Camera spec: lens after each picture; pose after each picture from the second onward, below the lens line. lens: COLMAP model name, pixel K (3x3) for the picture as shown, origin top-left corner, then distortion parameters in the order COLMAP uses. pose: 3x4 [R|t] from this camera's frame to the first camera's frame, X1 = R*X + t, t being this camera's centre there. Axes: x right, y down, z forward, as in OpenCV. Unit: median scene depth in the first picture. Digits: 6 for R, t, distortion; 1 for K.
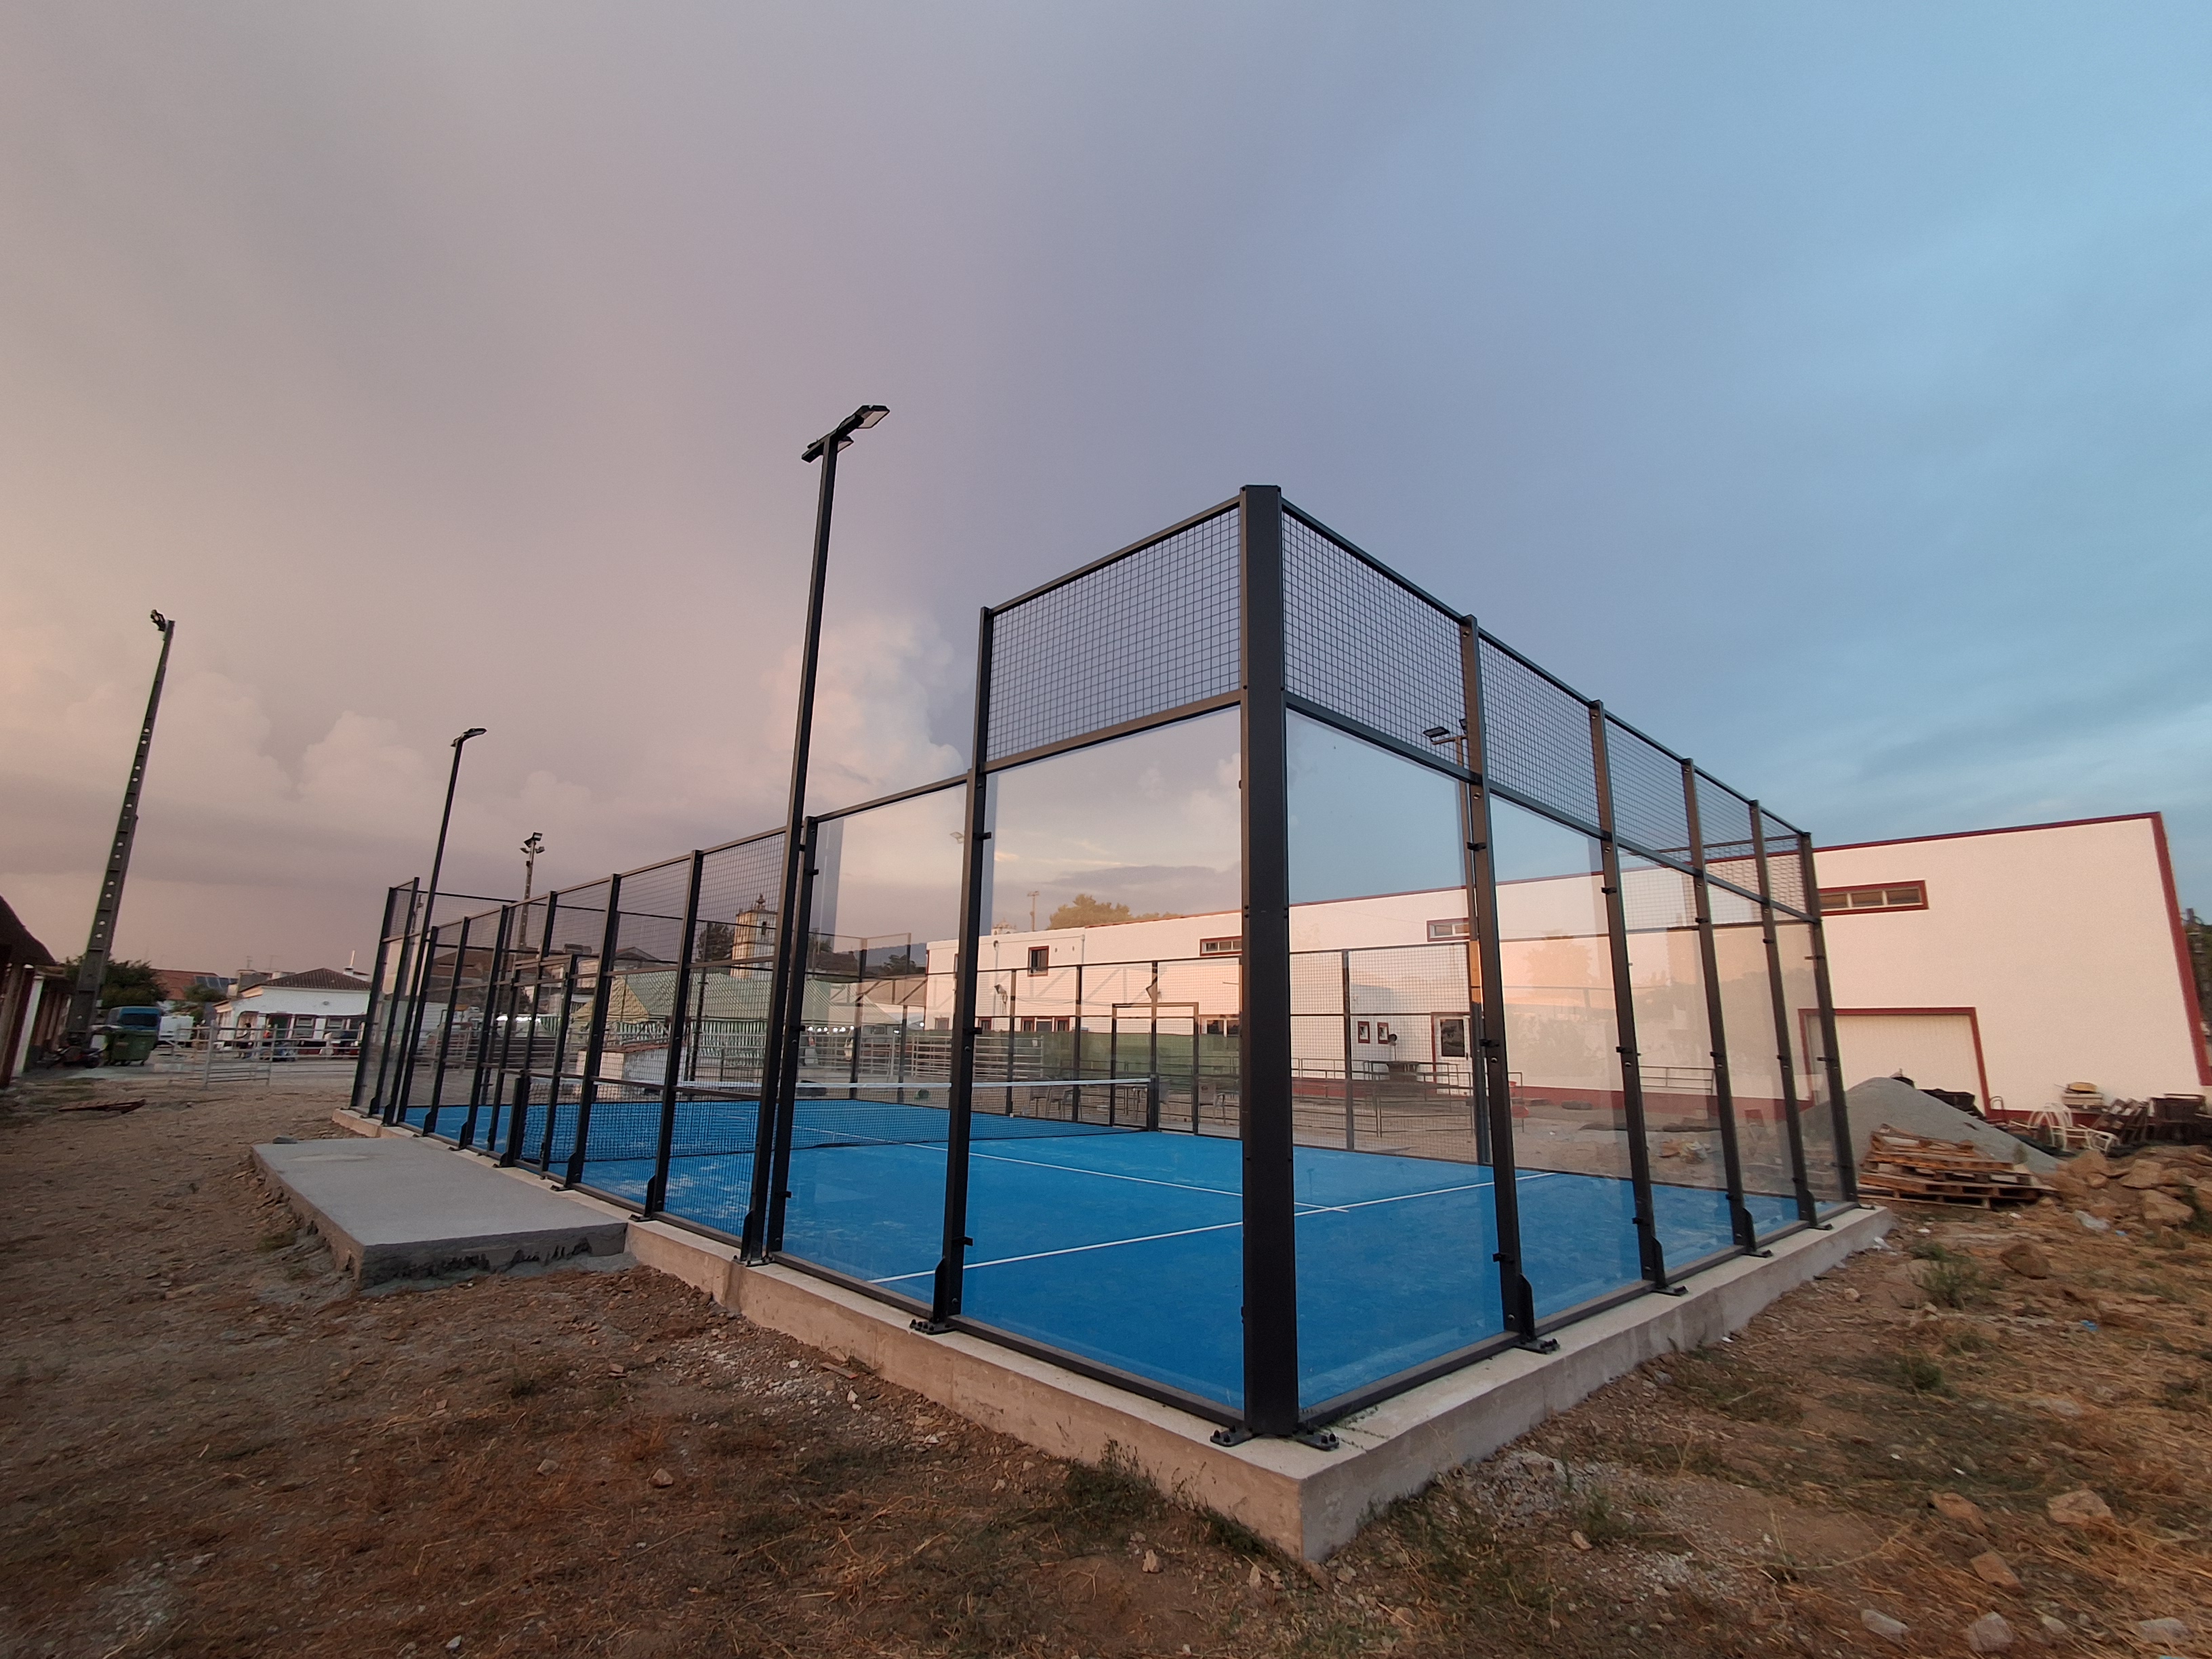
lens RADIAL K [[1014.8, 0, 1105.7], [0, 1014.8, 796.5], [0, 0, 1]] dist [0.006469, -0.004881]
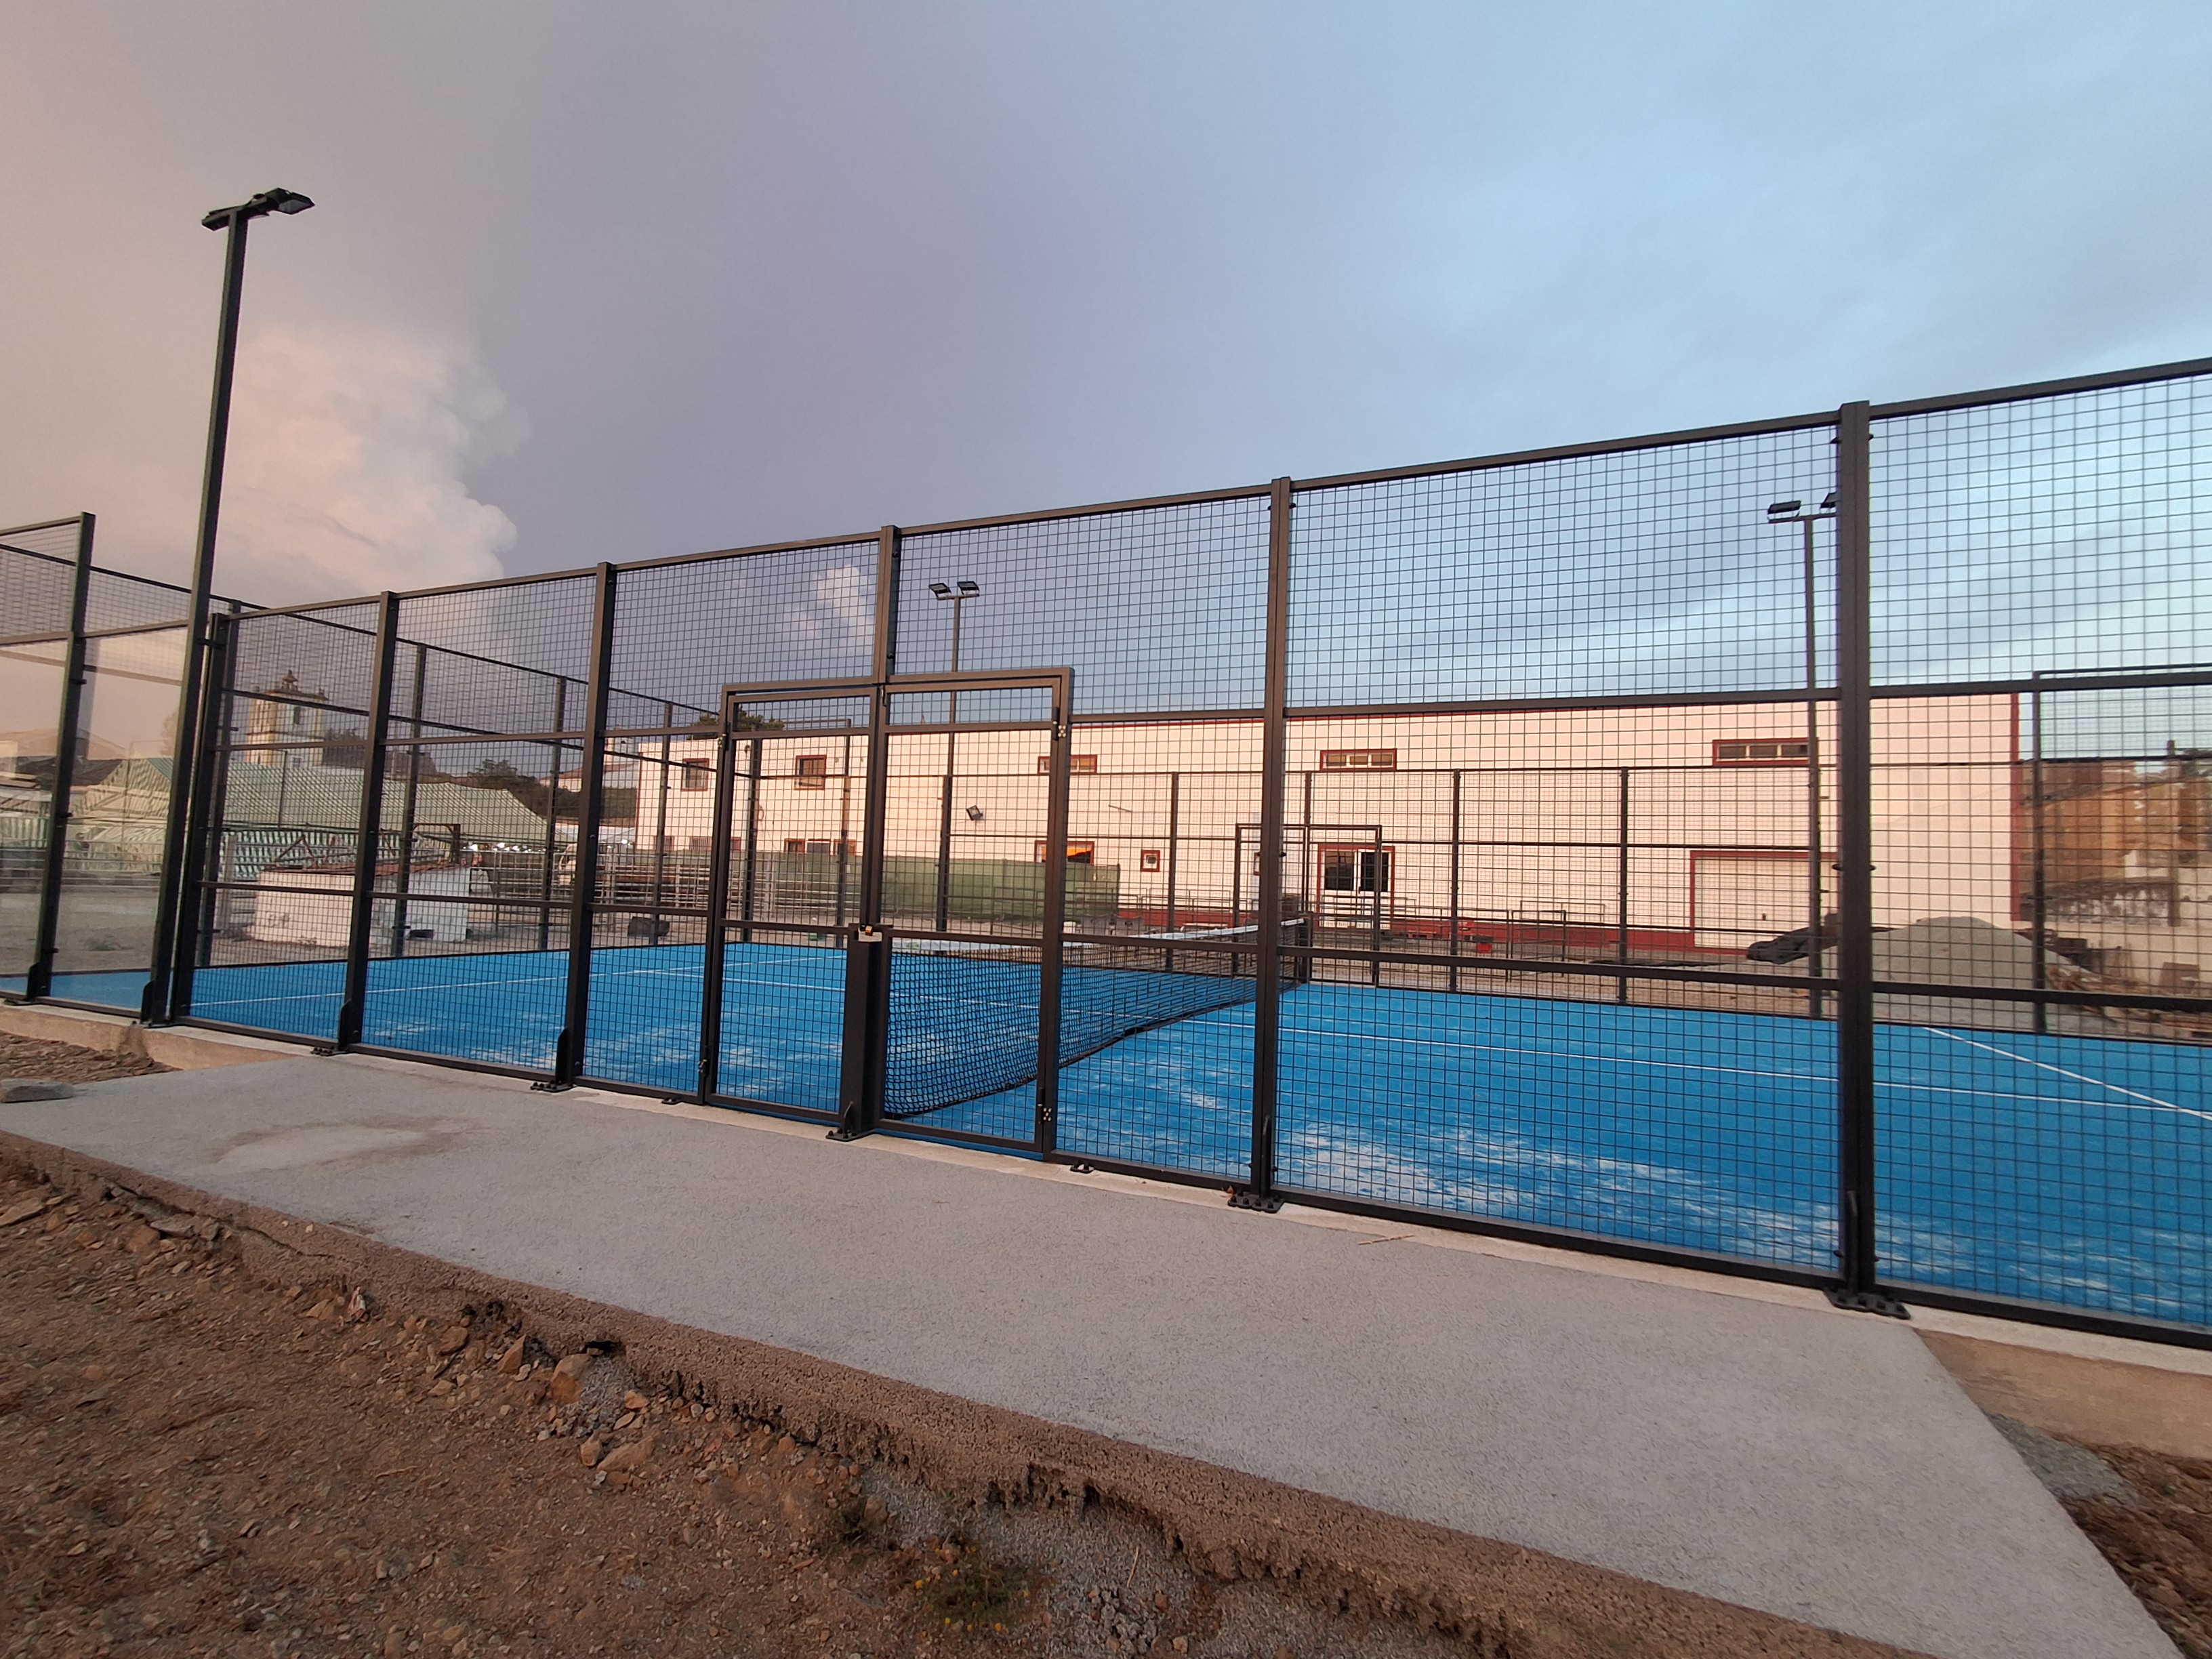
lens RADIAL K [[1025.2, 0, 1113.2], [0, 1025.2, 826.2], [0, 0, 1]] dist [0.010725, 0.000448]
pose [[0.921745, 0.031856, 0.386485, -1.079228], [-0.107150, 0.978743, 0.174873, 0.221040], [-0.372699, -0.202600, 0.905565, 0.909427]]
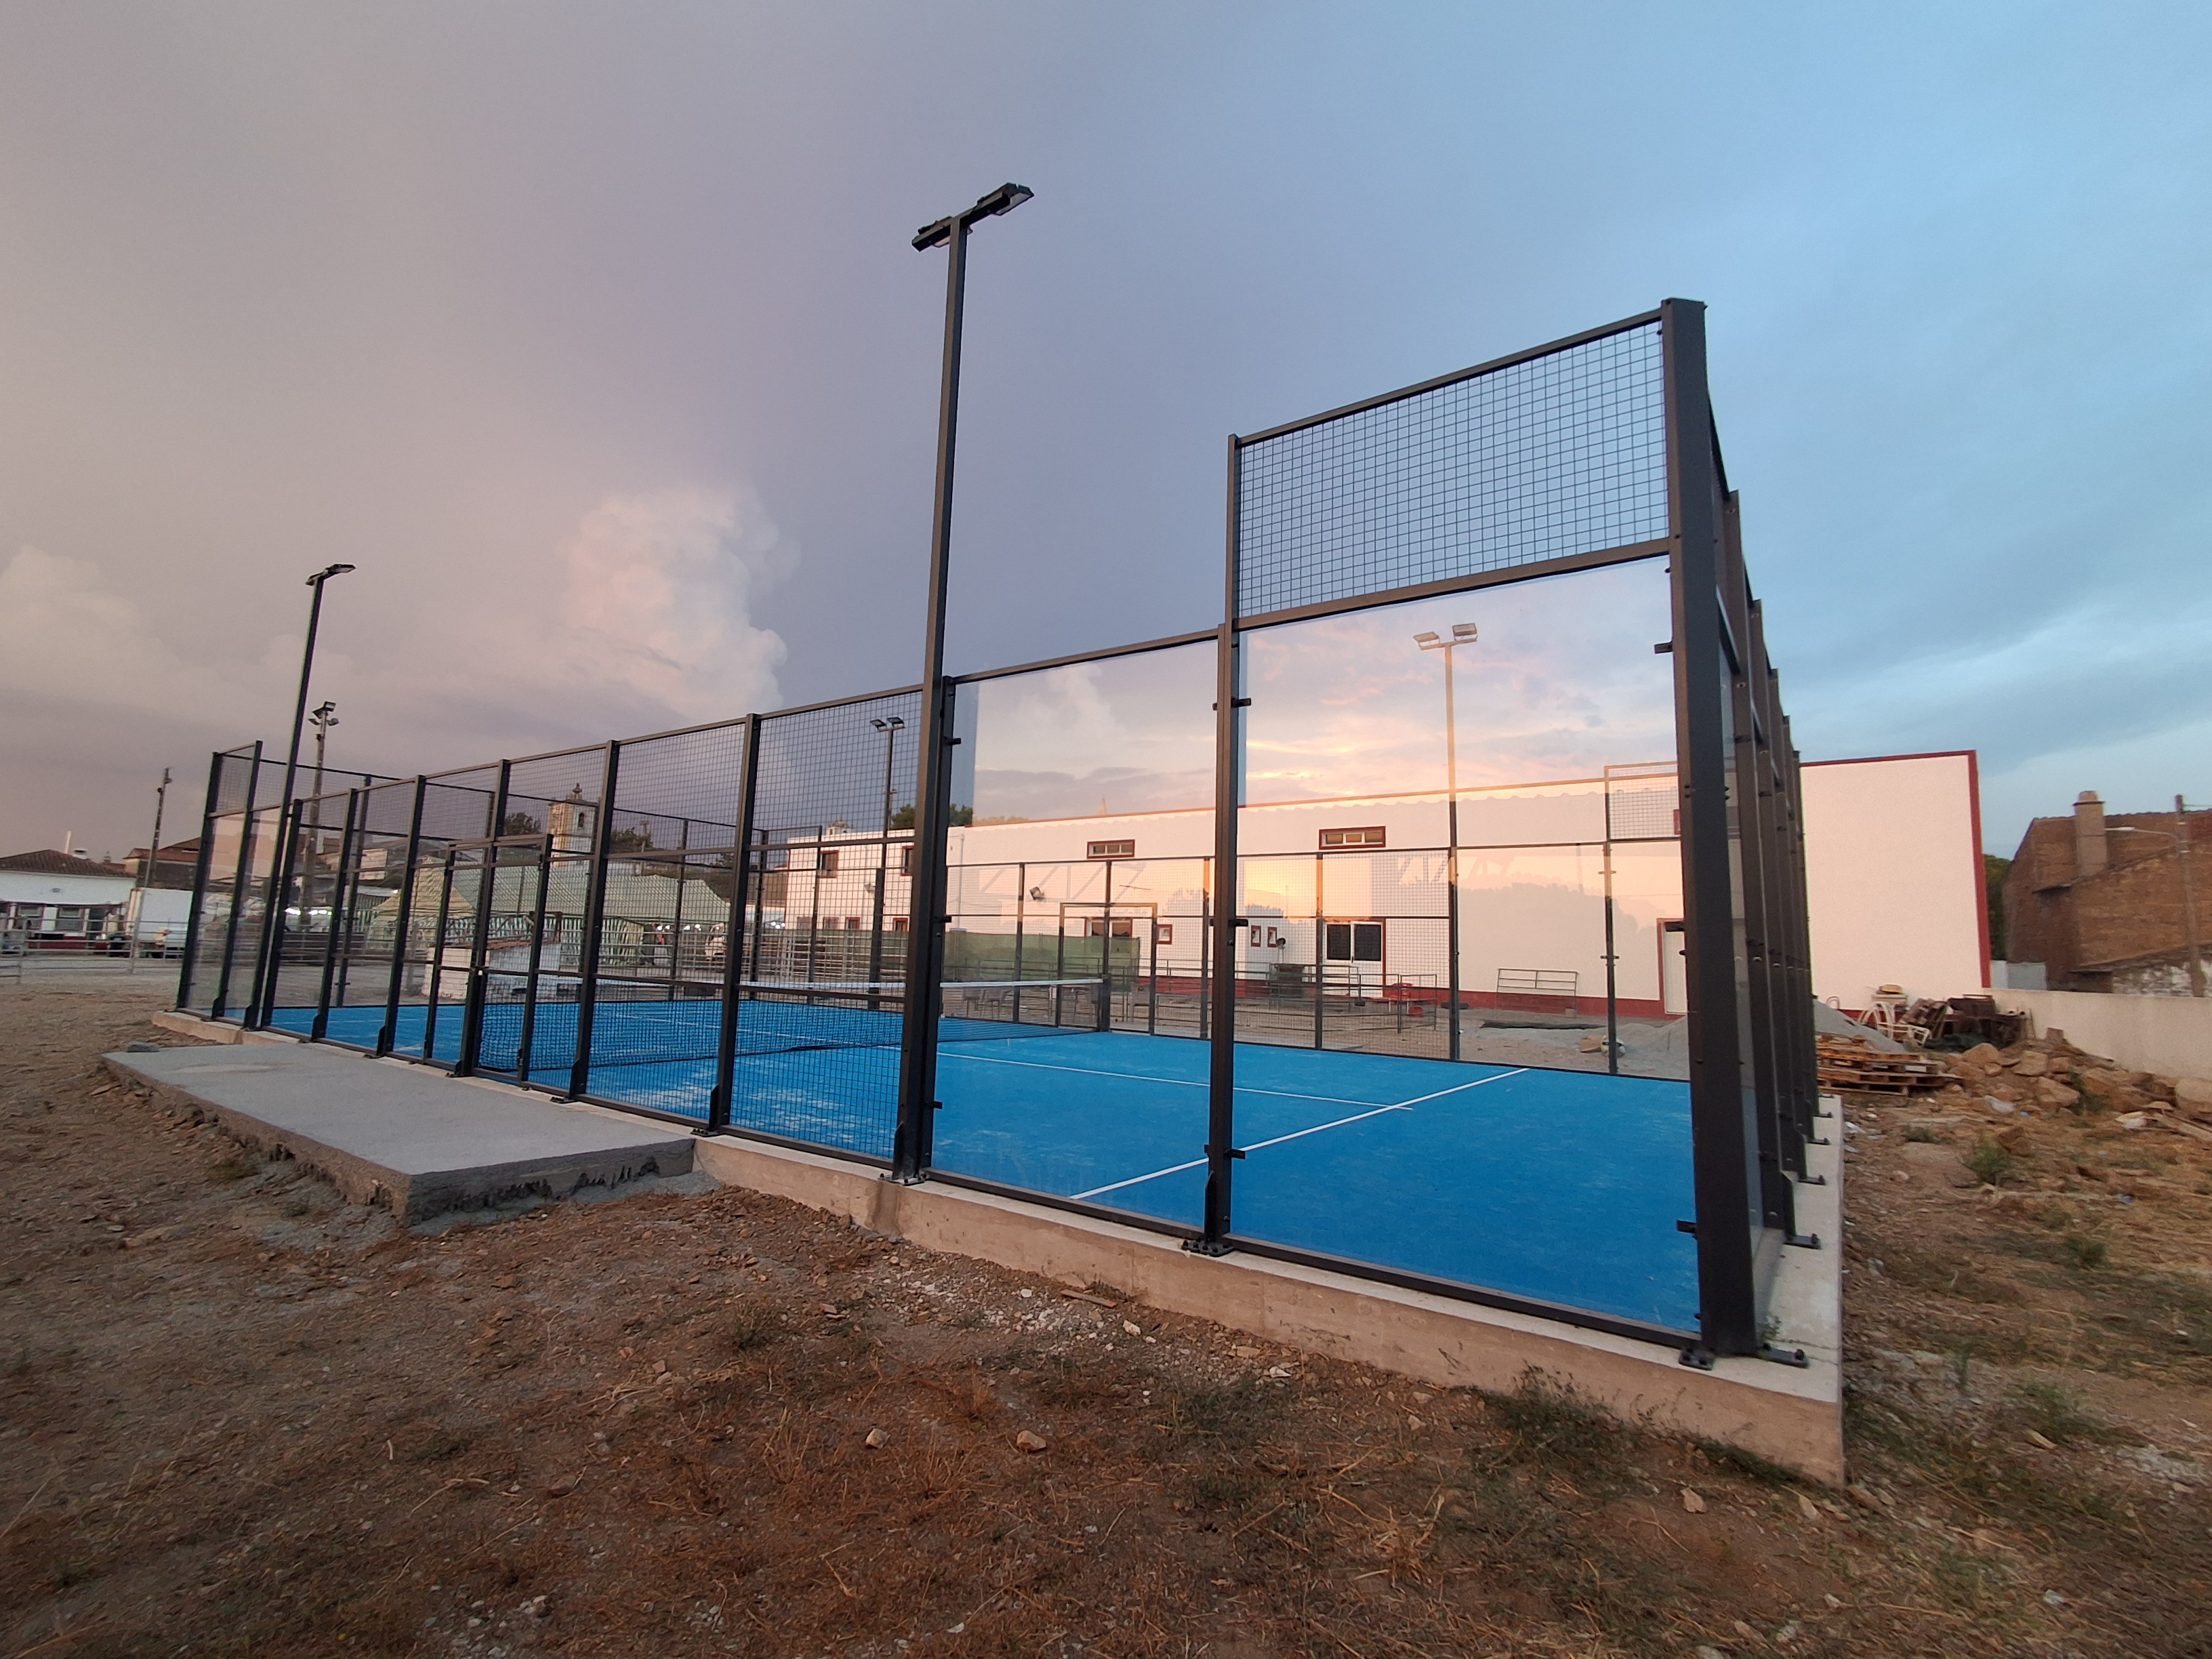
lens RADIAL K [[1019.8, 0, 1101.6], [0, 1019.8, 802.2], [0, 0, 1]] dist [0.002381, -0.001162]
pose [[0.985084, 0.032131, 0.169045, -0.343178], [-0.048561, 0.994390, 0.093970, 0.043212], [-0.165077, -0.100778, 0.981118, 0.142083]]
